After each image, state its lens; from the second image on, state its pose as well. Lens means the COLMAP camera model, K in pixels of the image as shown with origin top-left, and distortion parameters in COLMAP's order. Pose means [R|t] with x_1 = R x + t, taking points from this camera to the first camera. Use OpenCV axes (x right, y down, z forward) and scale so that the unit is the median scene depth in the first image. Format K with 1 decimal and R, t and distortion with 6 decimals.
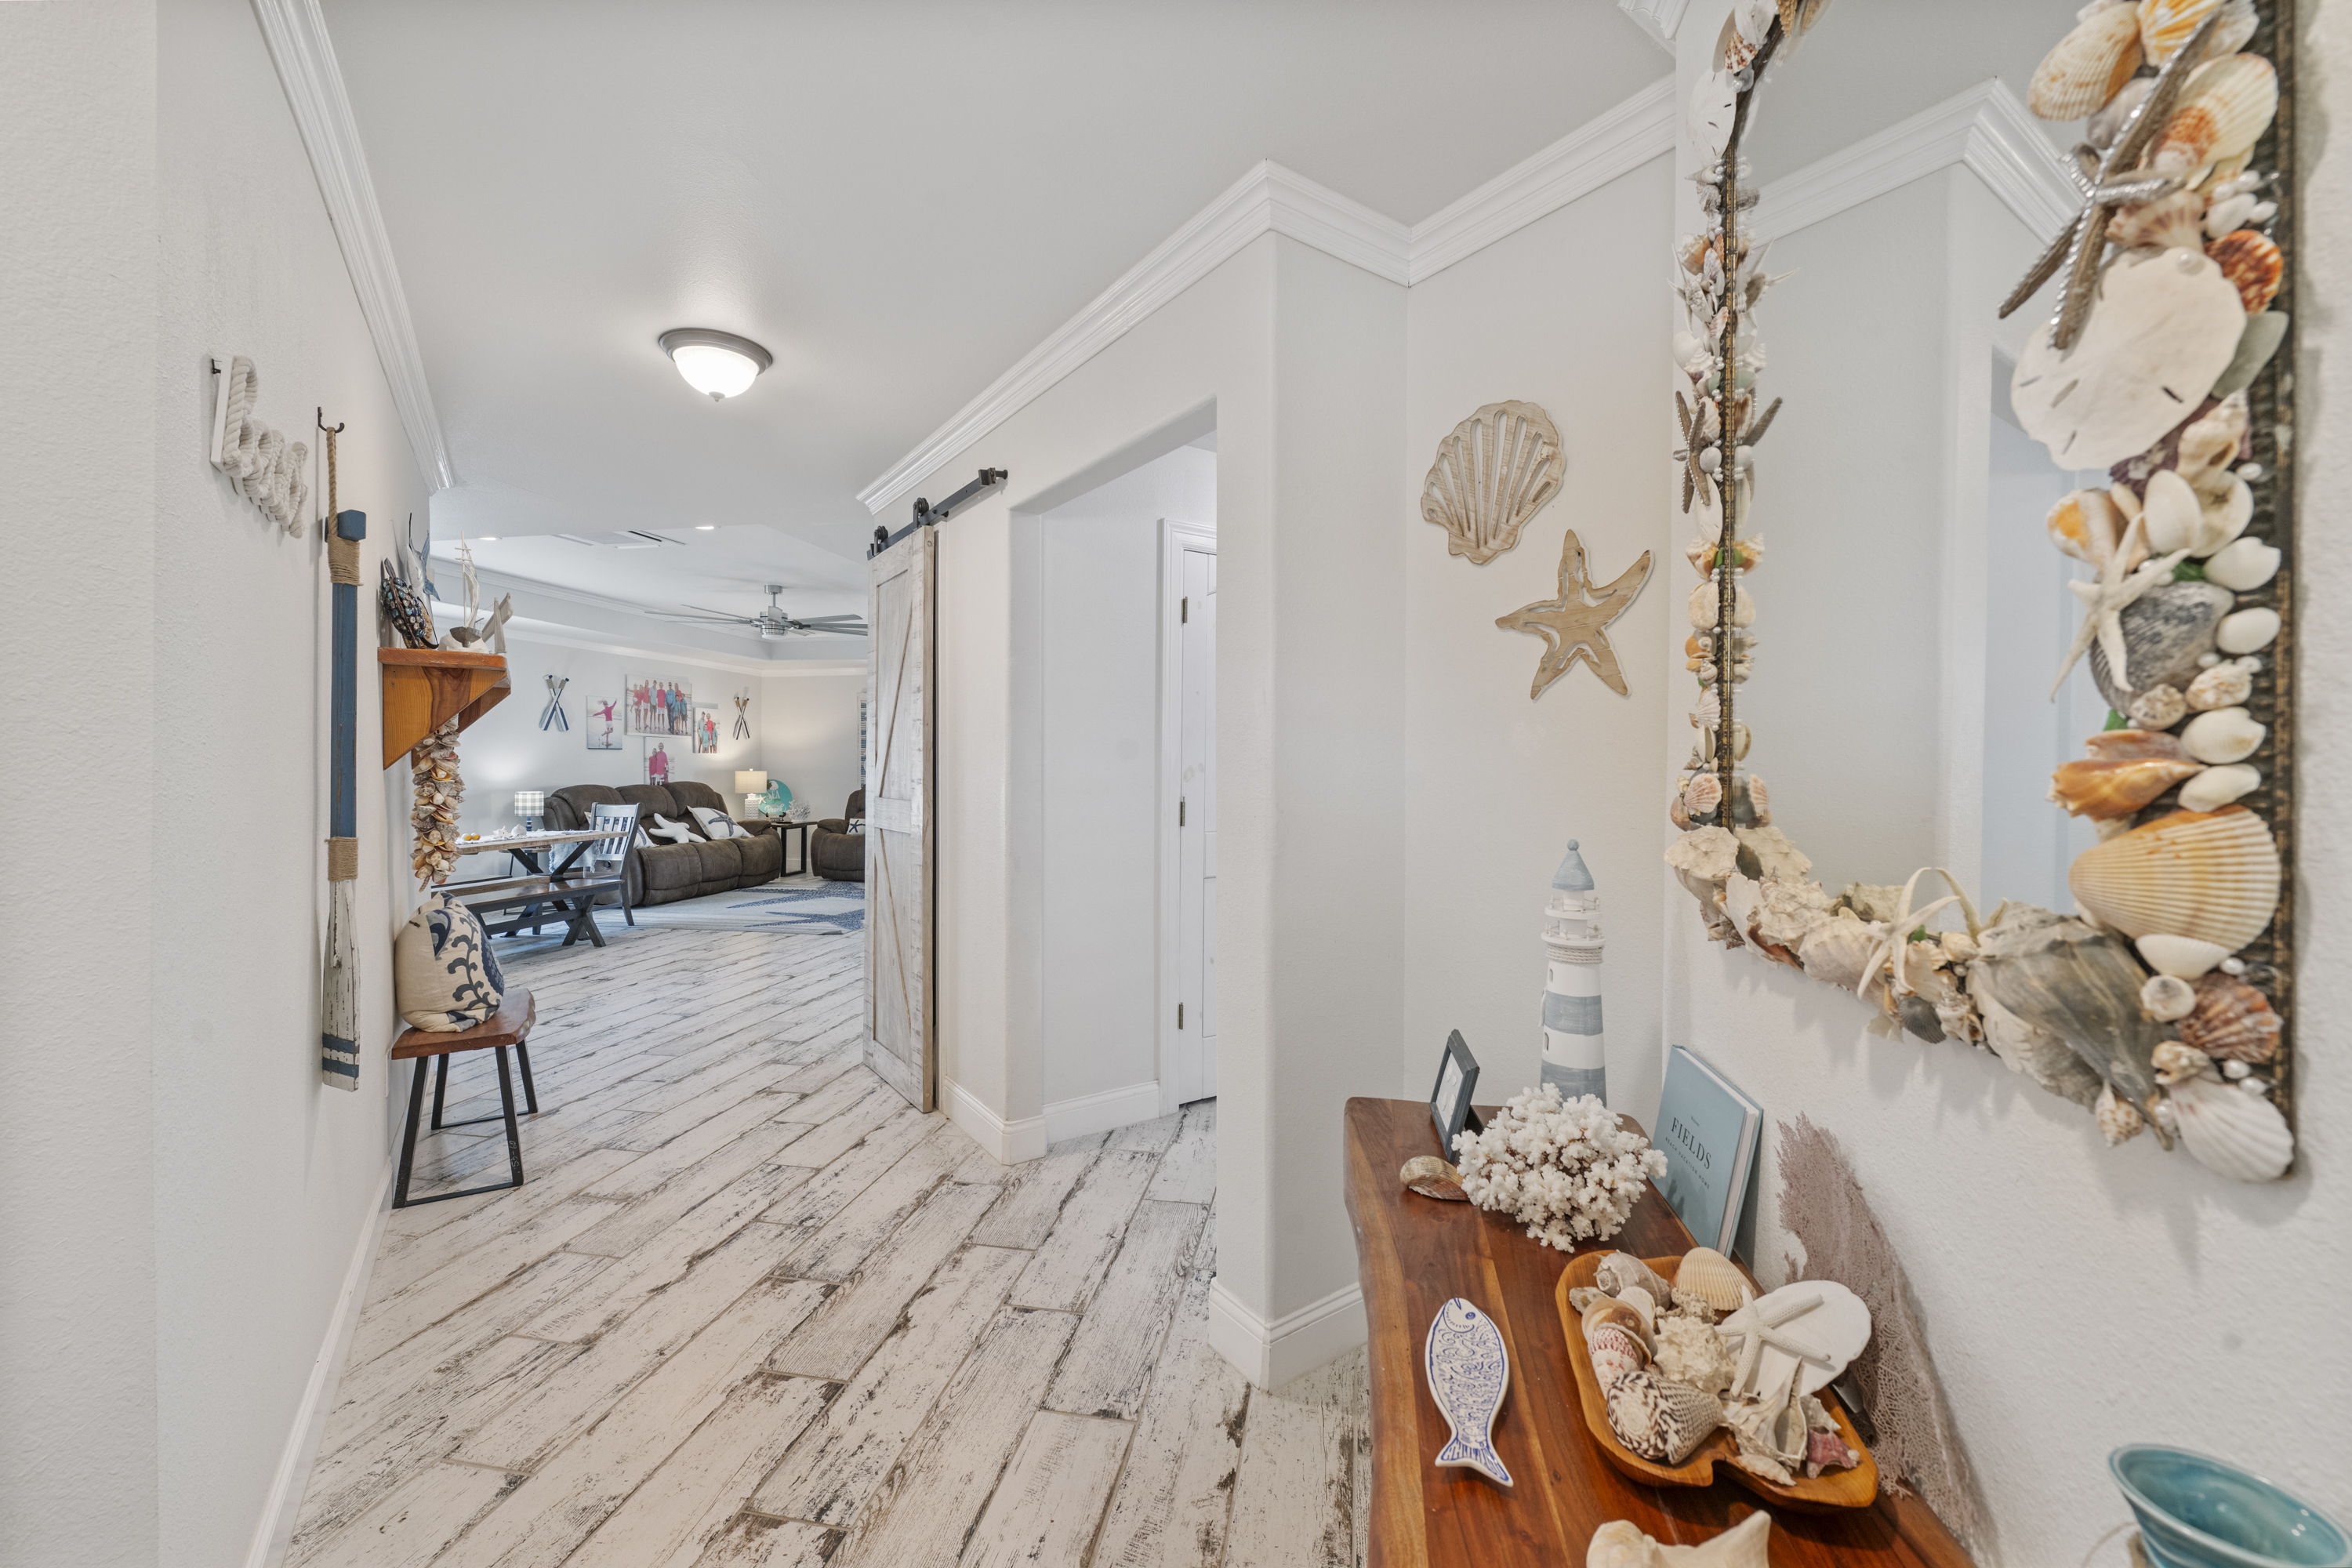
lens RADIAL K [[940.6, 0, 1186.2], [0, 940.6, 769.9], [0, 0, 1]] dist [0.002388, -0.000064]
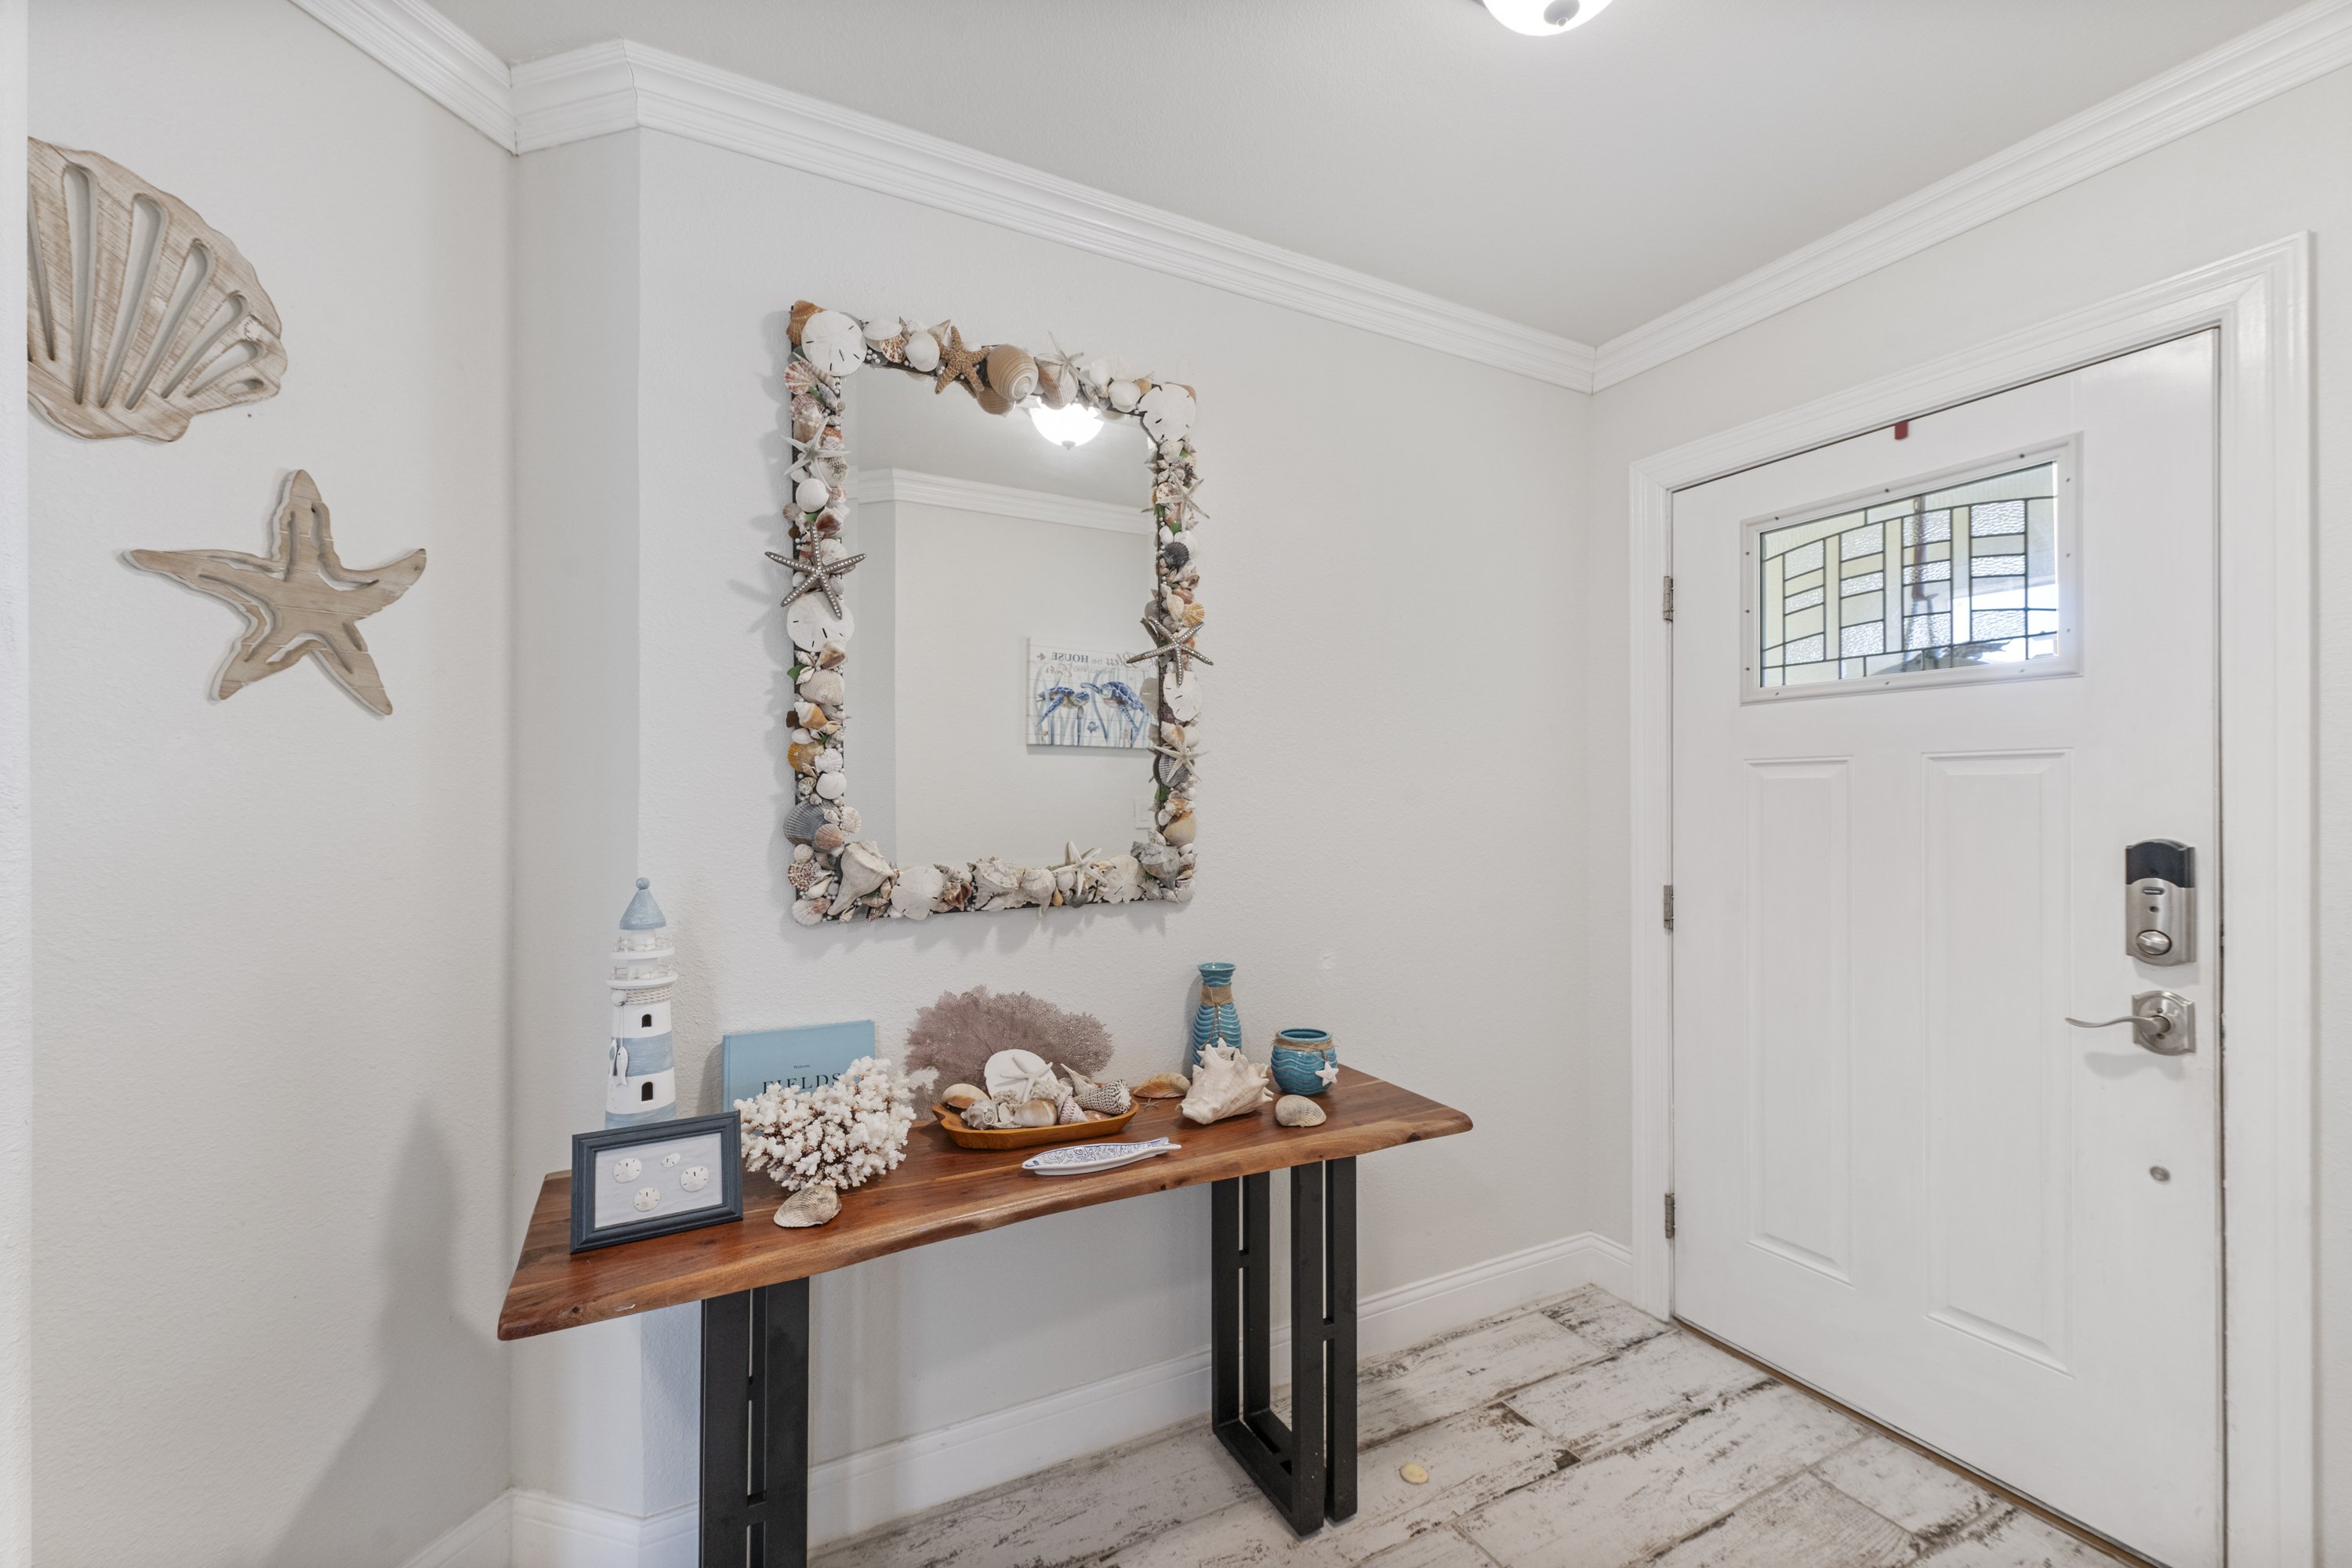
lens RADIAL K [[932.1, 0, 1176.0], [0, 932.1, 784.0], [0, 0, 1]] dist [0.000374, 0.000060]
pose [[-0.599913, -0.001240, 0.800064, -0.567344], [-0.006425, 0.999974, -0.003268, -0.020227], [-0.800039, -0.007101, -0.599906, 0.911485]]
